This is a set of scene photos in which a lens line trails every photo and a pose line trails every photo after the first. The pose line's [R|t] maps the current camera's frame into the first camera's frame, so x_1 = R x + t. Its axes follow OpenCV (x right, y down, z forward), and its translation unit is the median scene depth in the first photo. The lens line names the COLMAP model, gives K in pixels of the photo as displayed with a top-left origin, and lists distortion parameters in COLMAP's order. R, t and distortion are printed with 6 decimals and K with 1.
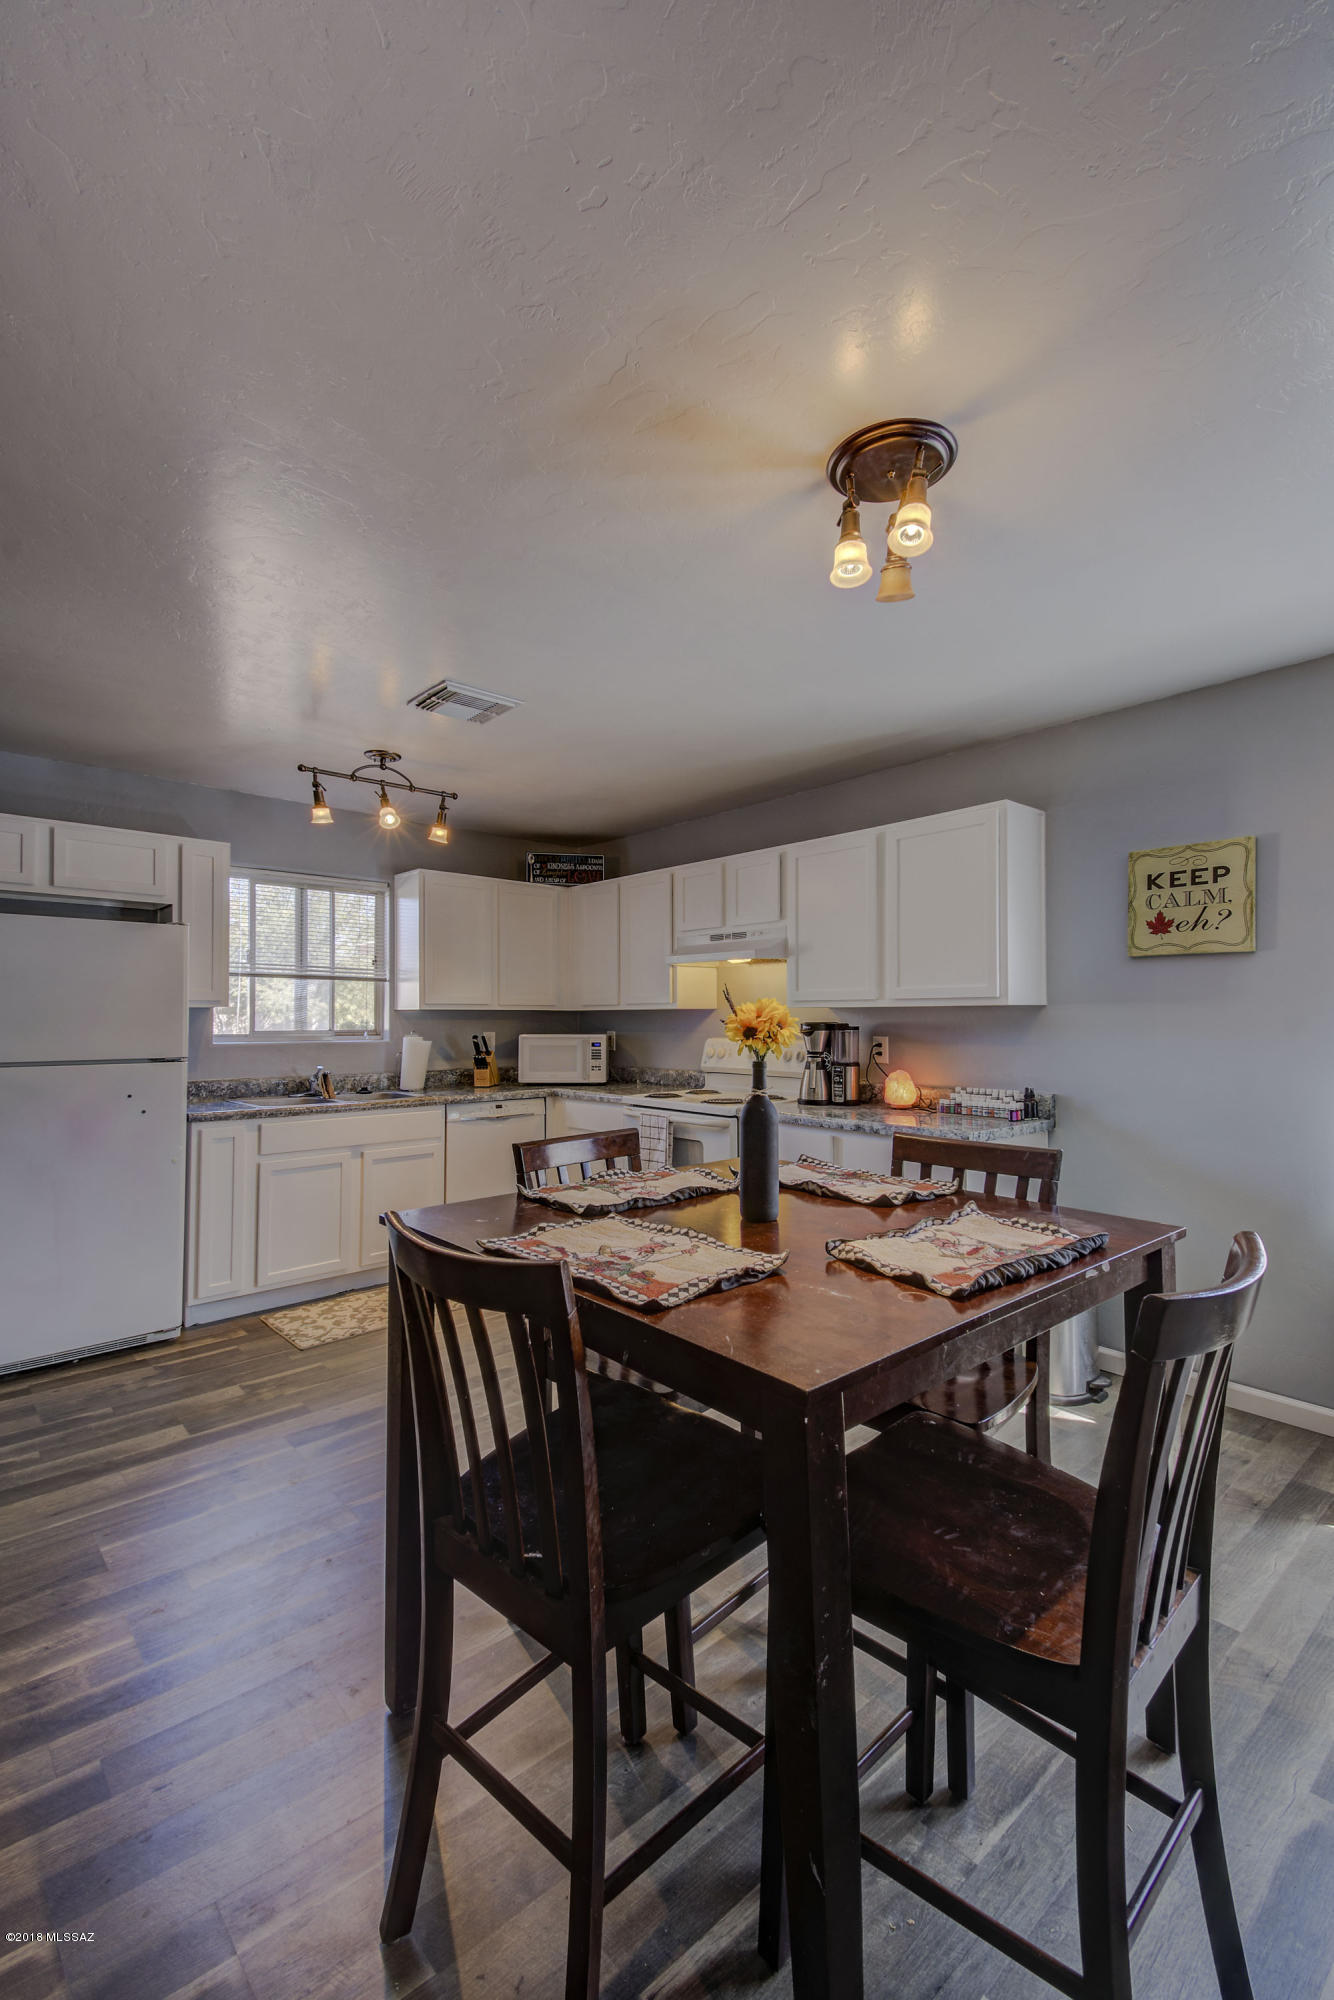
lens RADIAL K [[852.9, 0, 667.0], [0, 852.9, 1000.0], [0, 0, 1]] dist [0.082266, -0.041987]
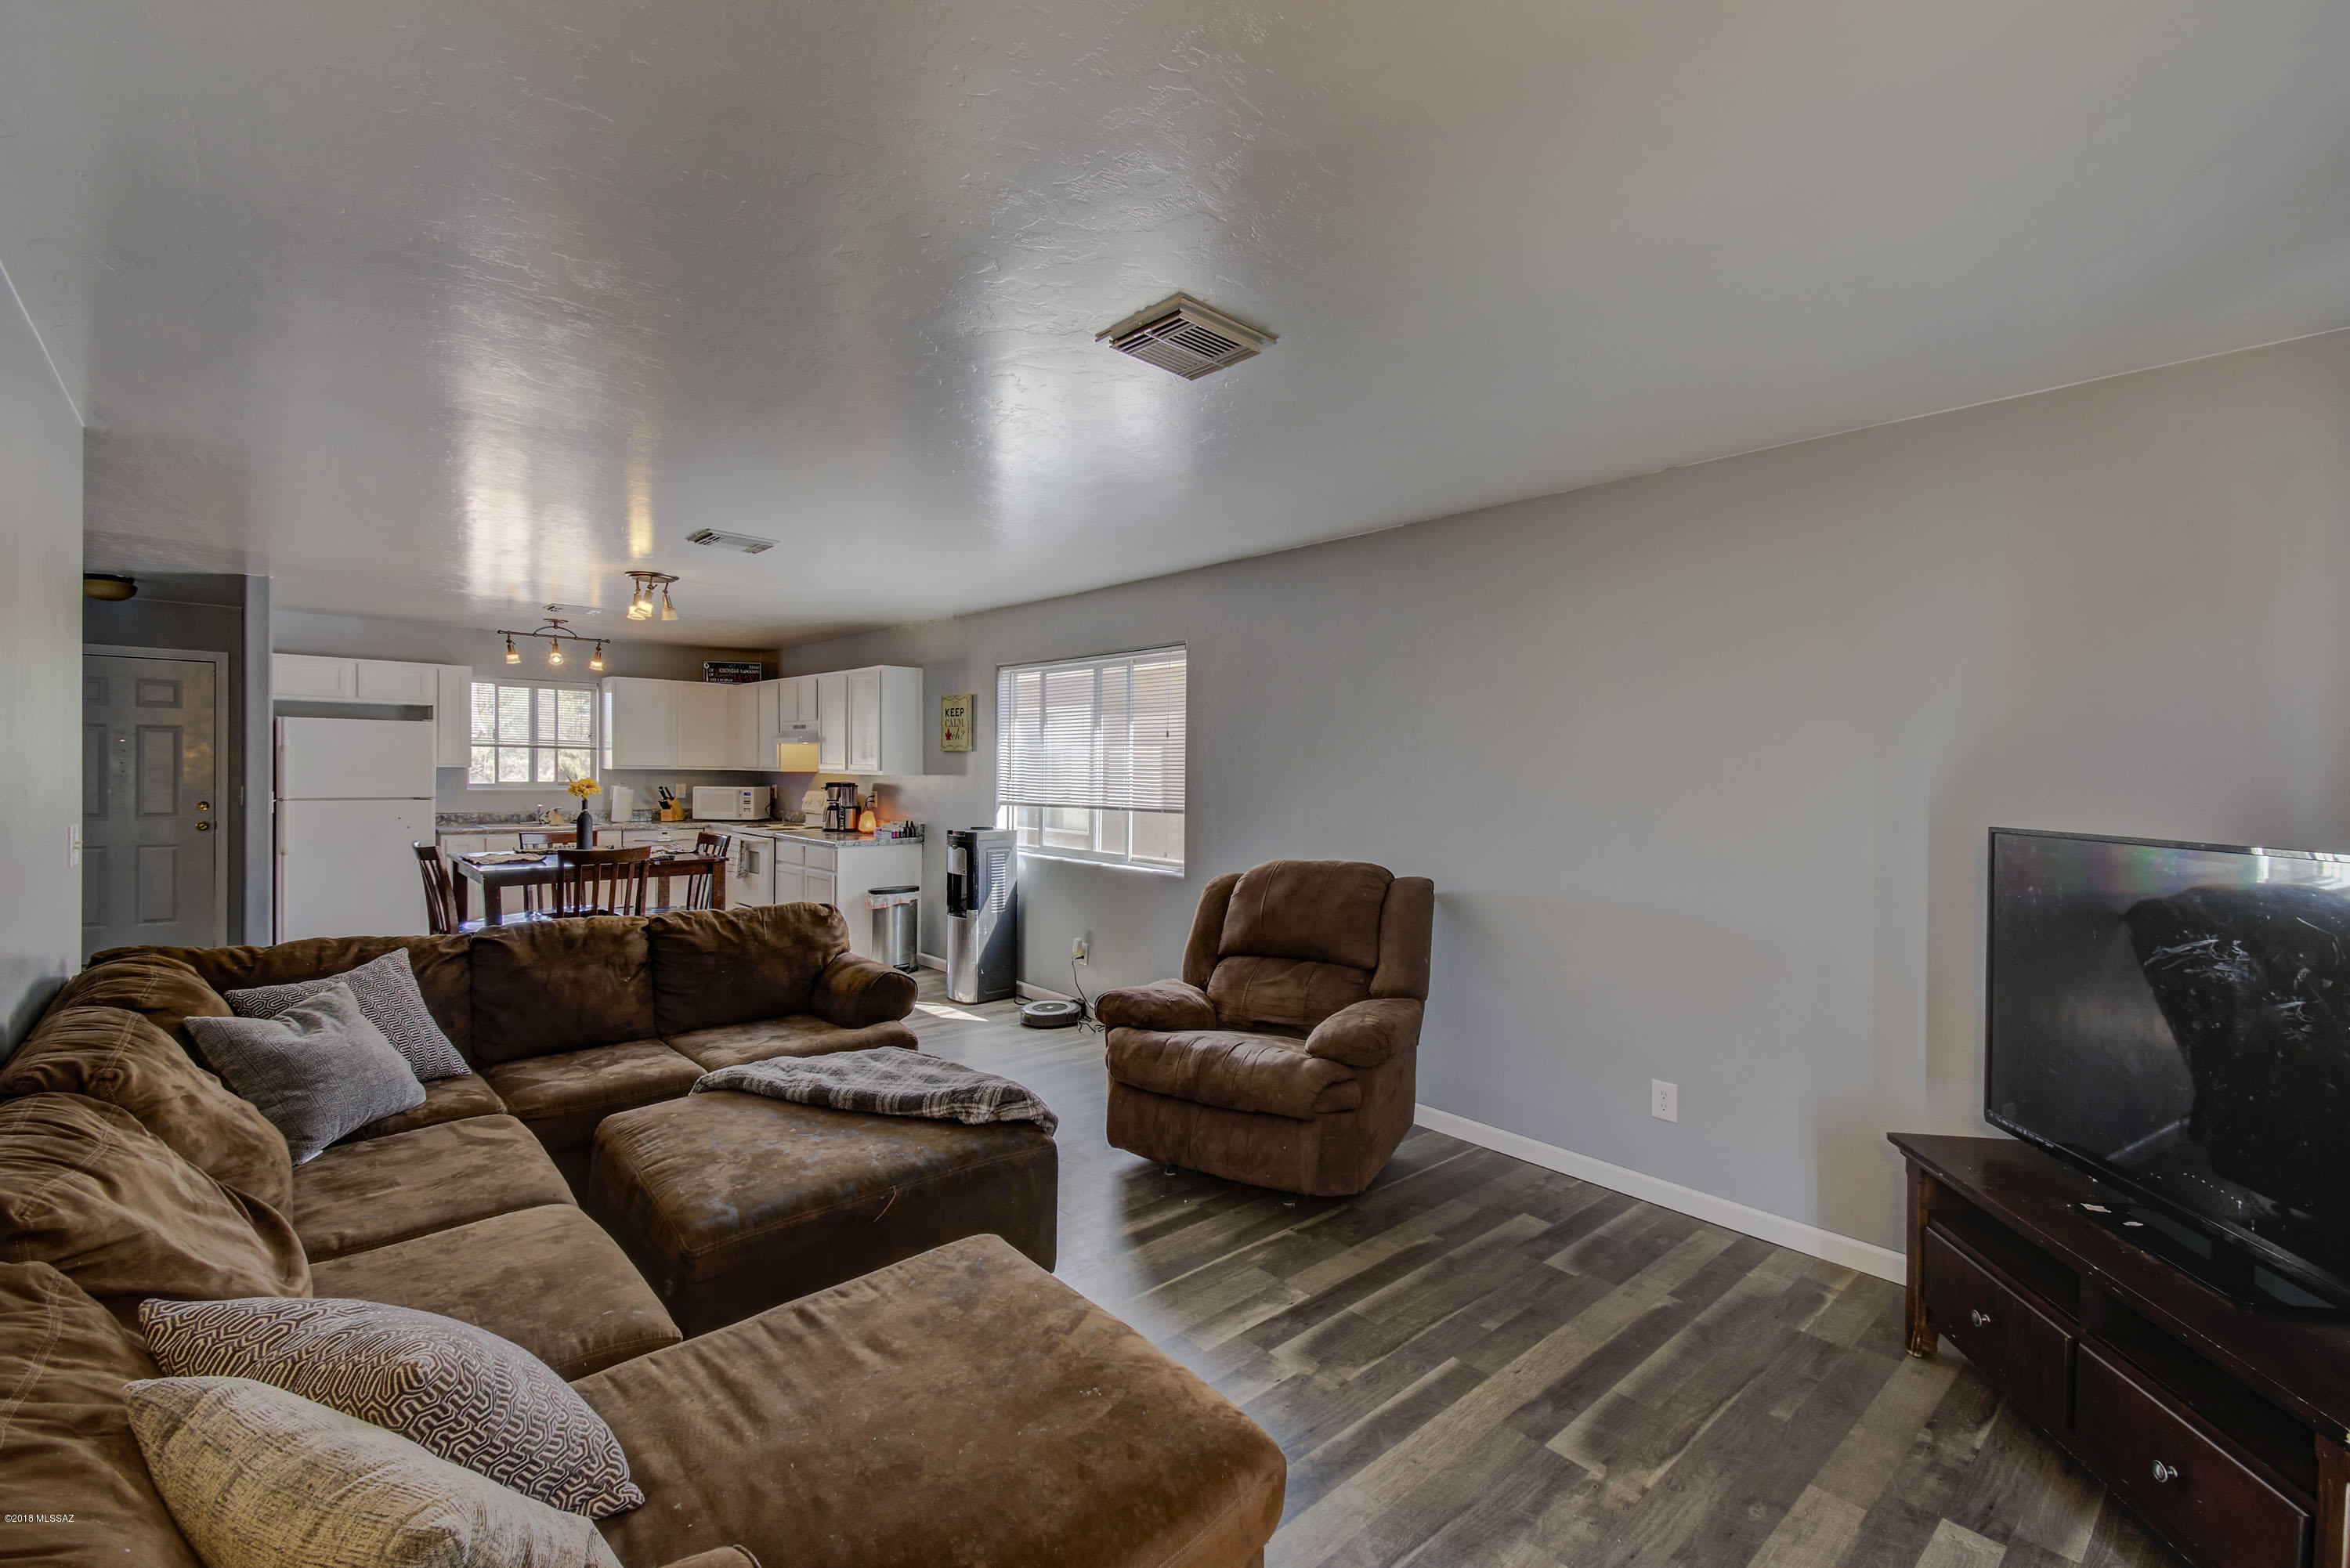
lens RADIAL K [[1002.0, 0, 1179.4], [0, 1002.0, 781.6], [0, 0, 1]] dist [0.082266, -0.041987]
pose [[0.999877, 0.015230, 0.003676, 0.814437], [-0.015352, 0.999241, 0.035809, -0.054398], [-0.003128, -0.035861, 0.999352, -0.936821]]
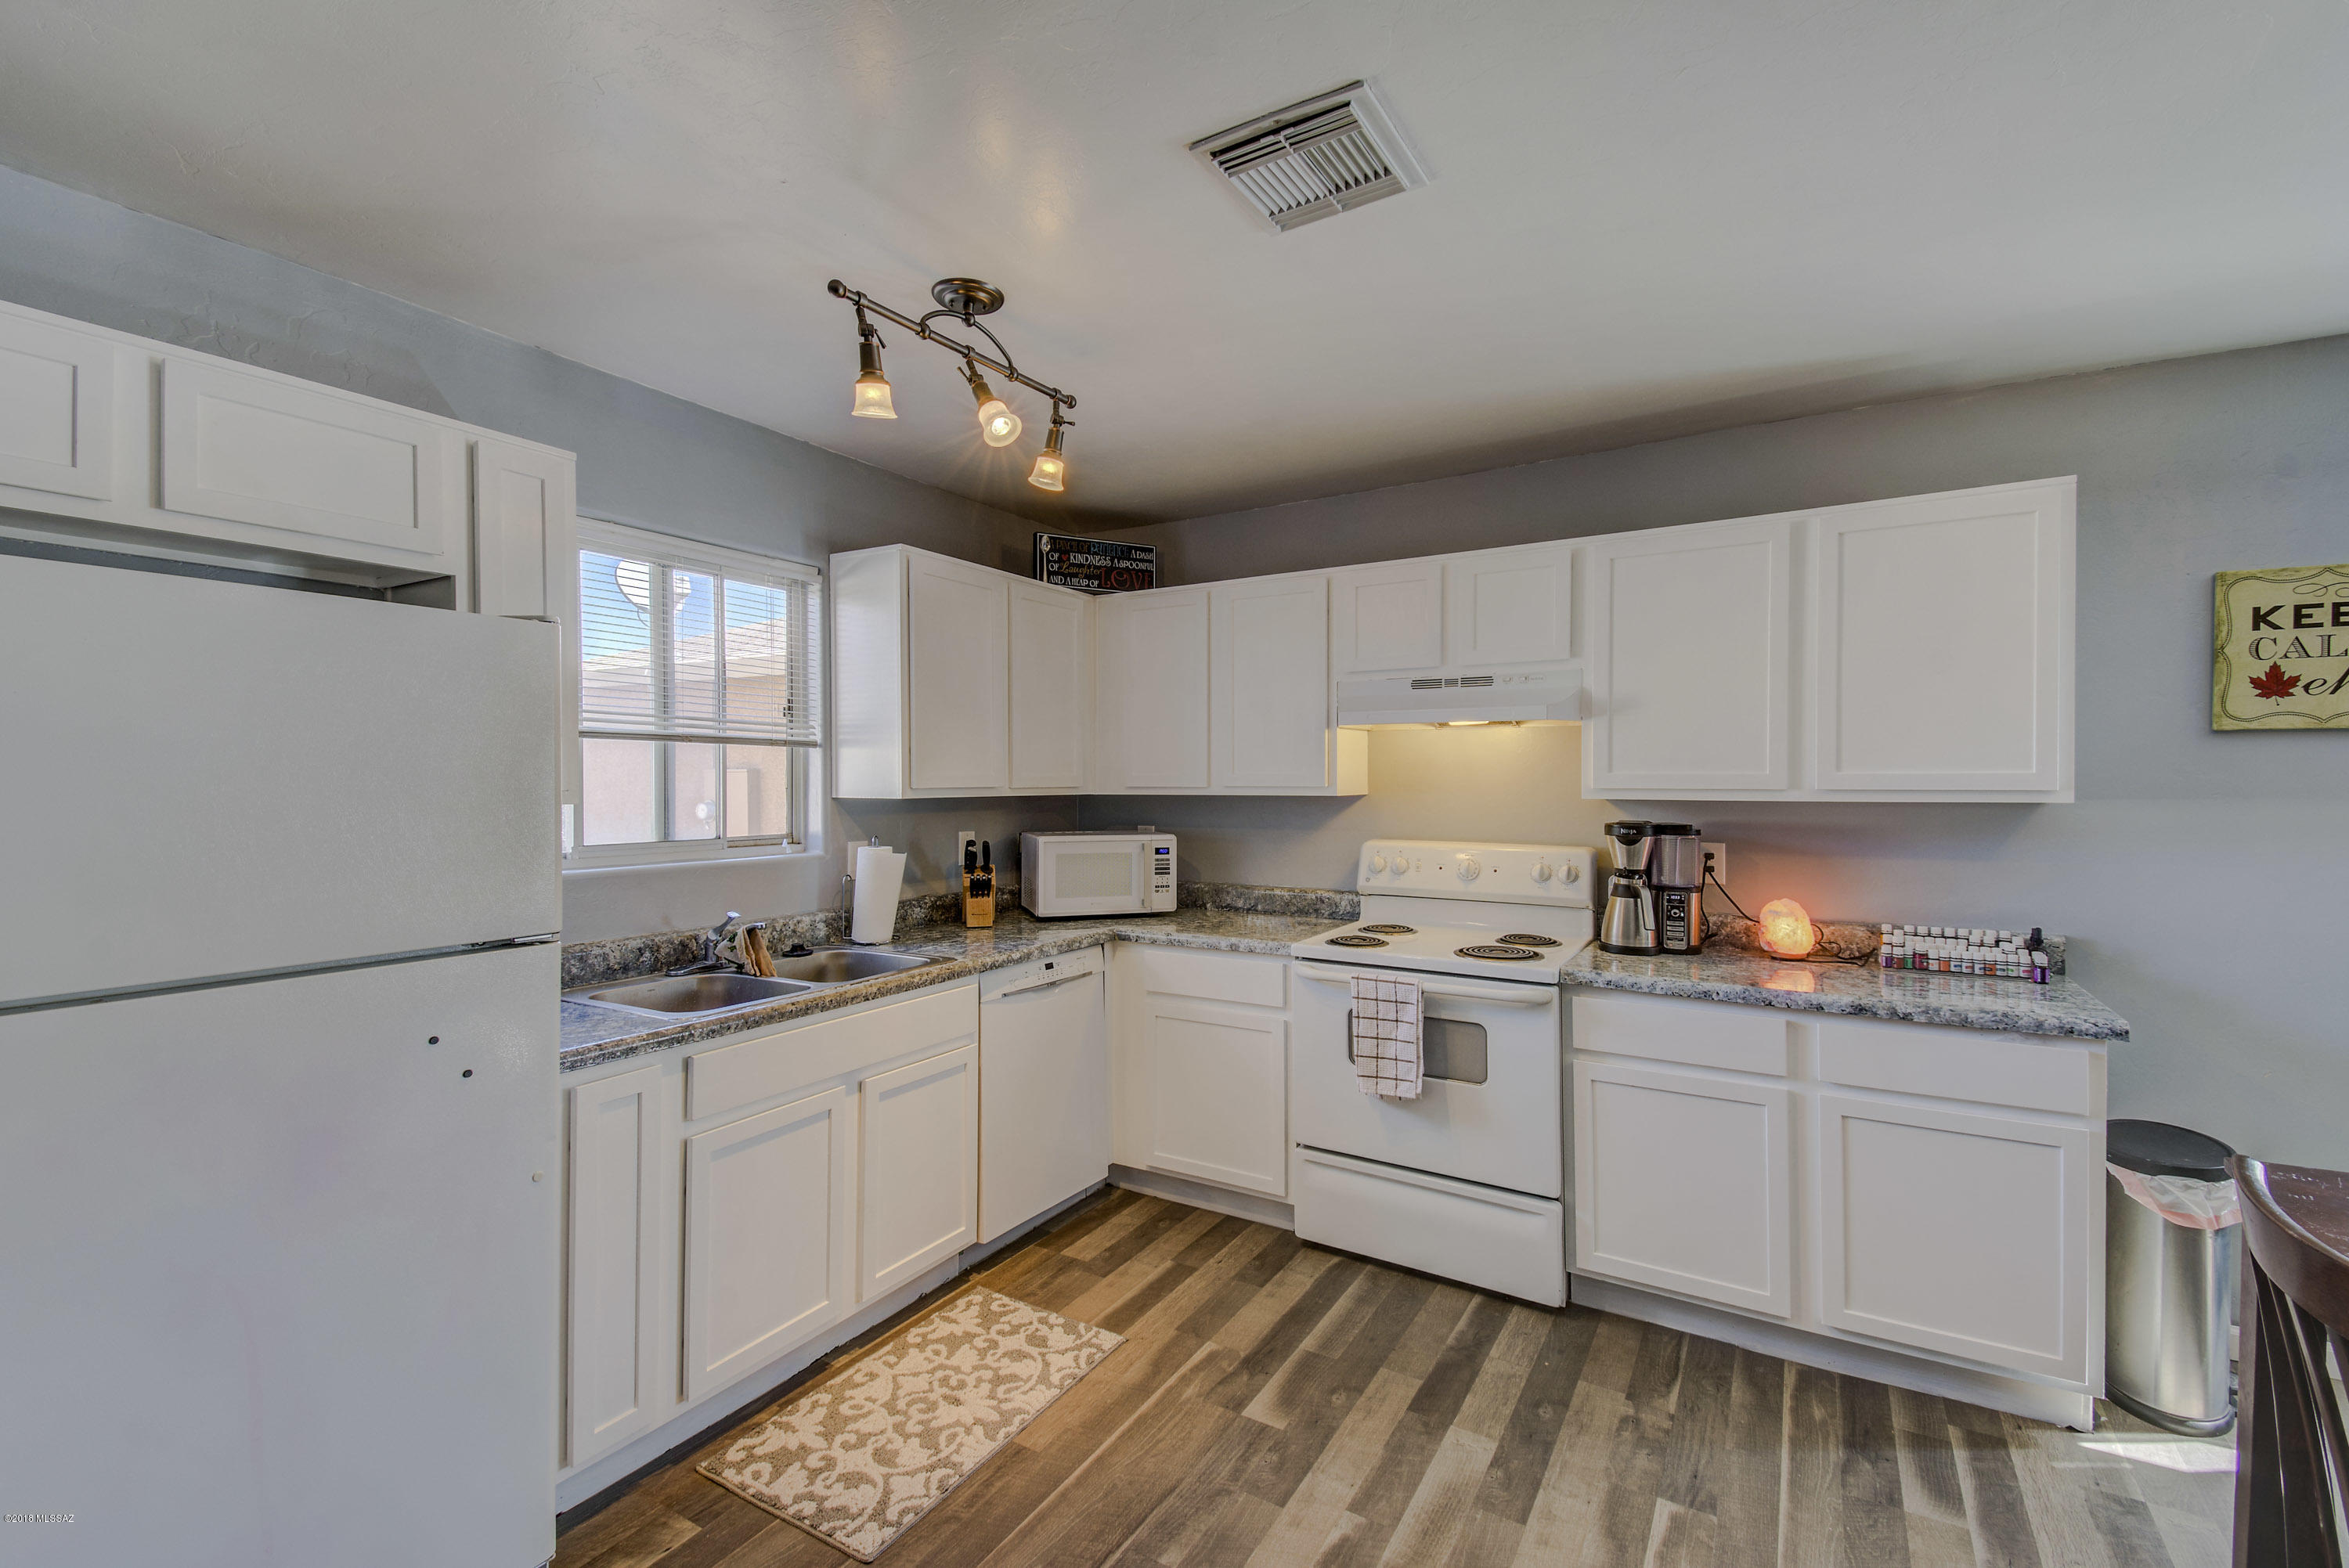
lens RADIAL K [[1001.6, 0, 1178.9], [0, 1001.6, 781.6], [0, 0, 1]] dist [0.082266, -0.041987]
pose [[0.955227, -0.001315, 0.295870, -0.355558], [-0.006067, 0.999693, 0.024030, -0.019496], [-0.295811, -0.024749, 0.954926, 0.371158]]
